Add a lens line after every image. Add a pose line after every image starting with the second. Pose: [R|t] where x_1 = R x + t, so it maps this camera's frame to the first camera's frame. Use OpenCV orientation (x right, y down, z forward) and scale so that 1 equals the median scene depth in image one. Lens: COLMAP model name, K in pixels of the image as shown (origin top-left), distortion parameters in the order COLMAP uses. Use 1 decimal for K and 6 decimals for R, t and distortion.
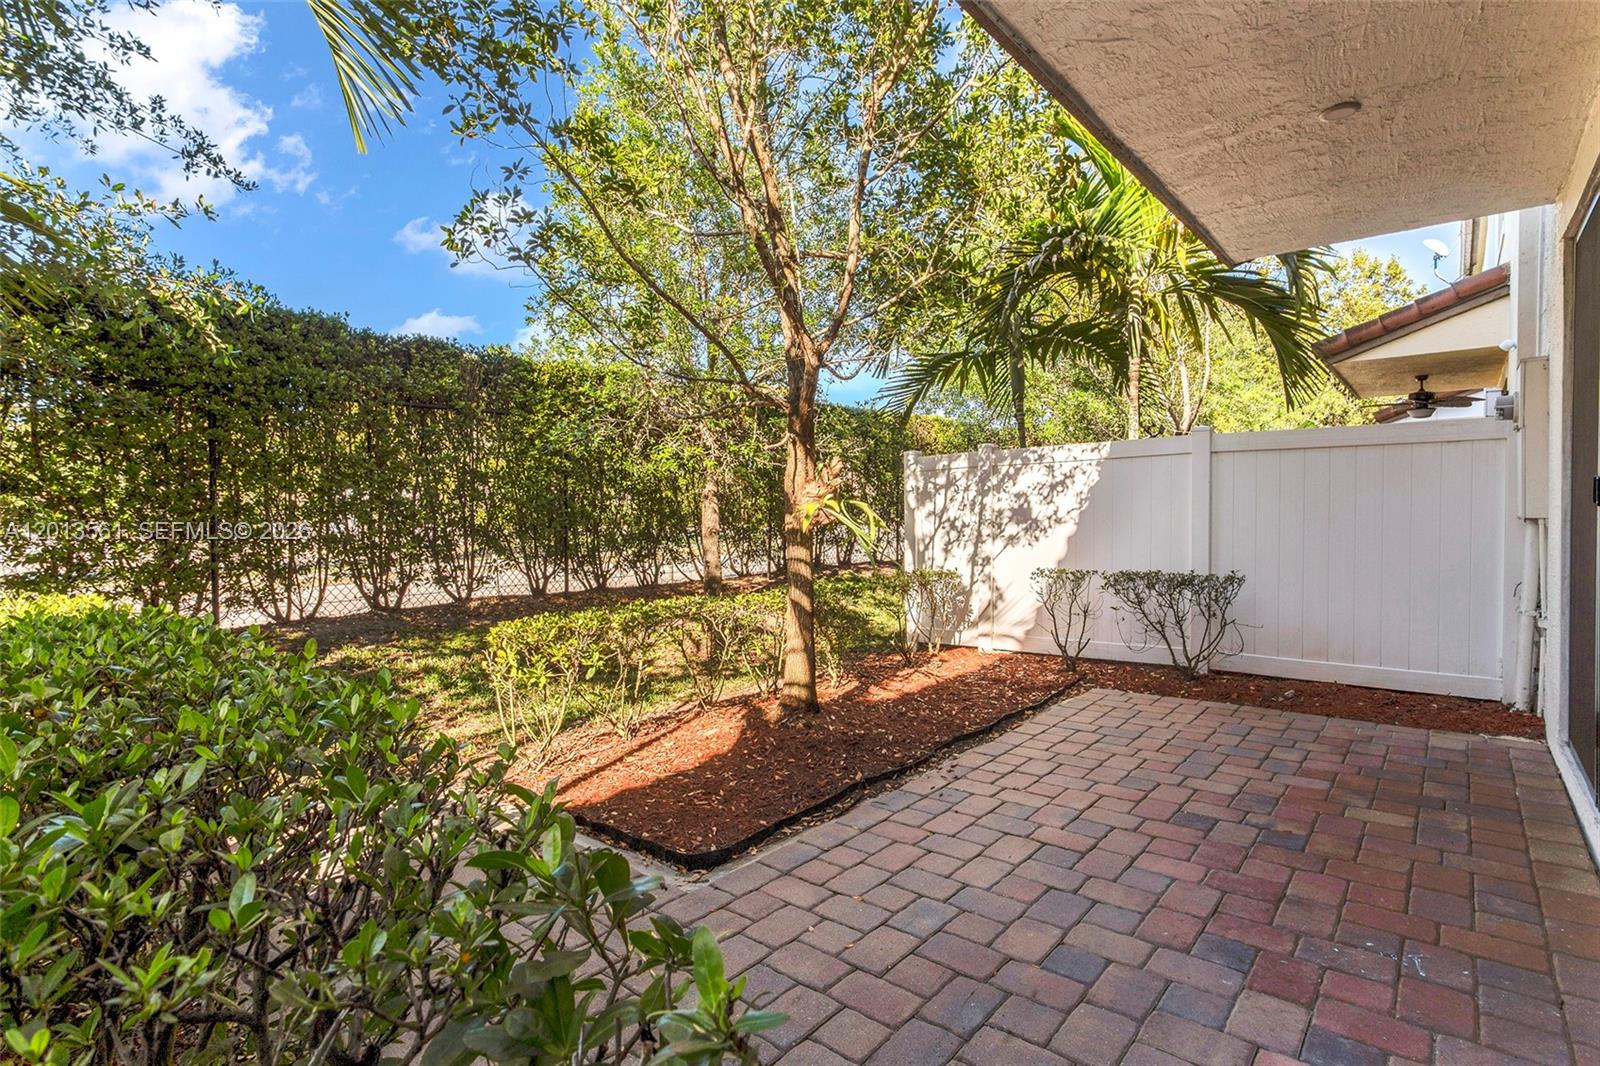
lens RADIAL K [[811.9, 0, 811.8], [0, 811.9, 522.6], [0, 0, 1]] dist [-0.036787, 0.022879]
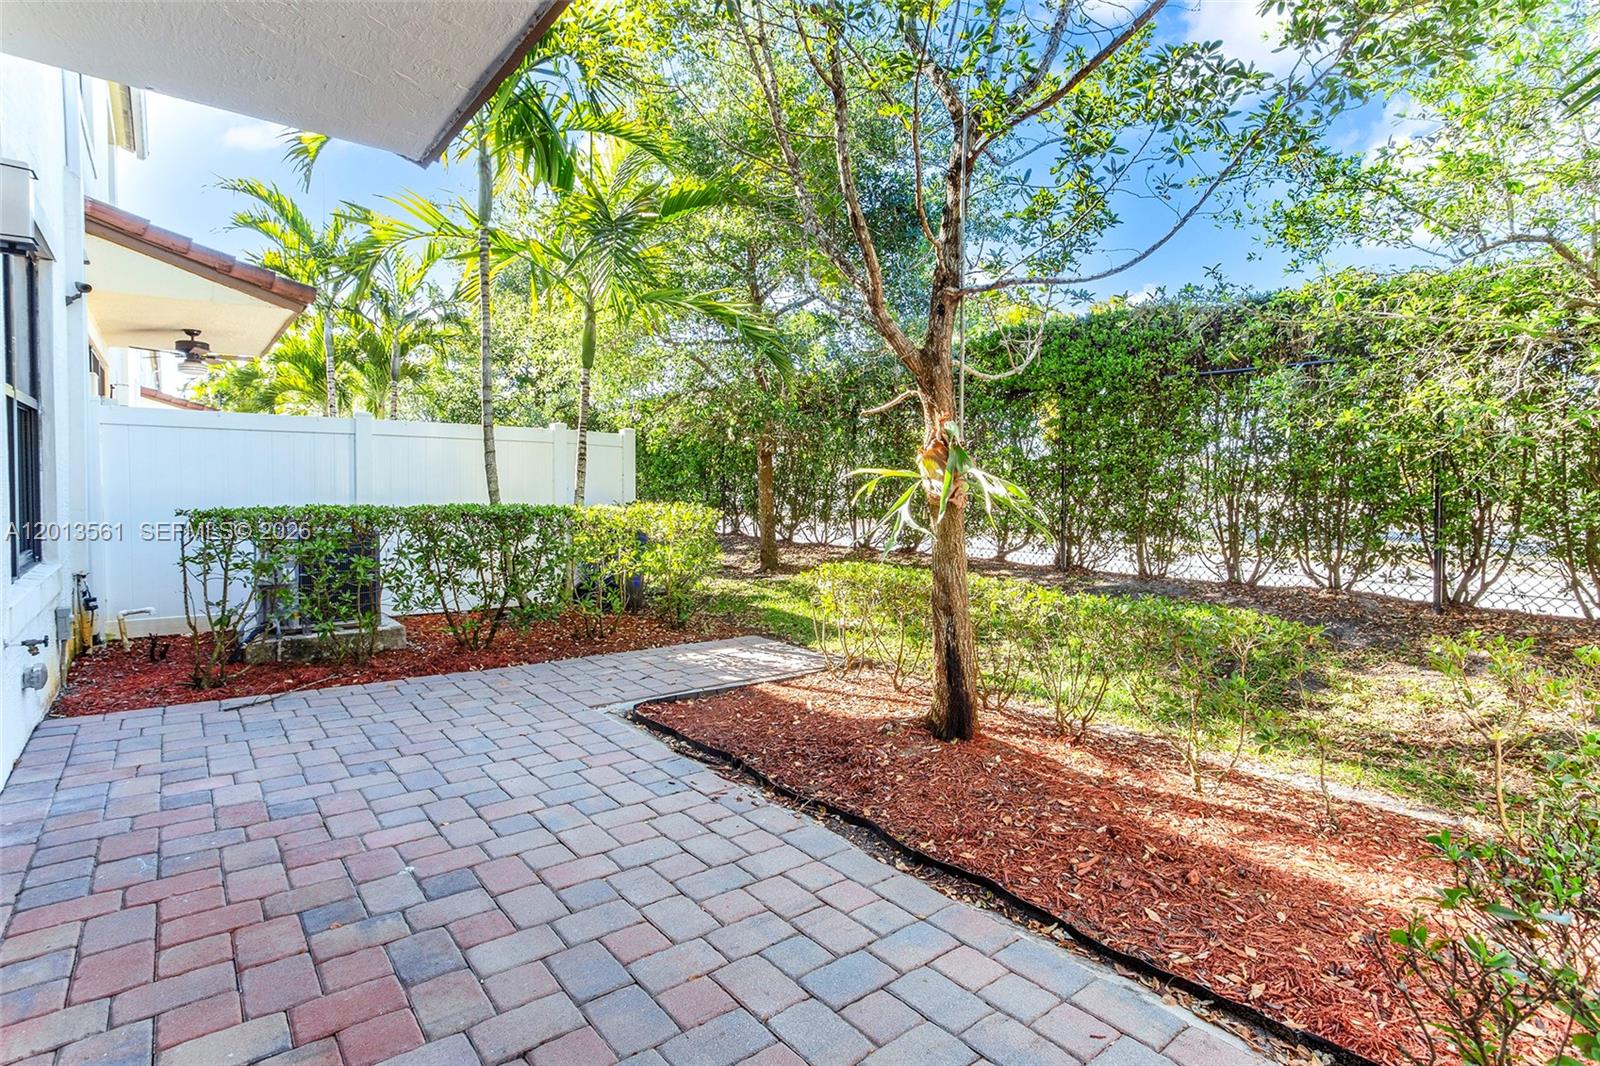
lens RADIAL K [[811.9, 0, 796.9], [0, 811.9, 529.7], [0, 0, 1]] dist [-0.036787, 0.022879]
pose [[-0.224073, 0.060424, -0.972697, 1.115633], [-0.026224, 0.997341, 0.067996, -0.022974], [0.974219, 0.040744, -0.221893, 1.468031]]
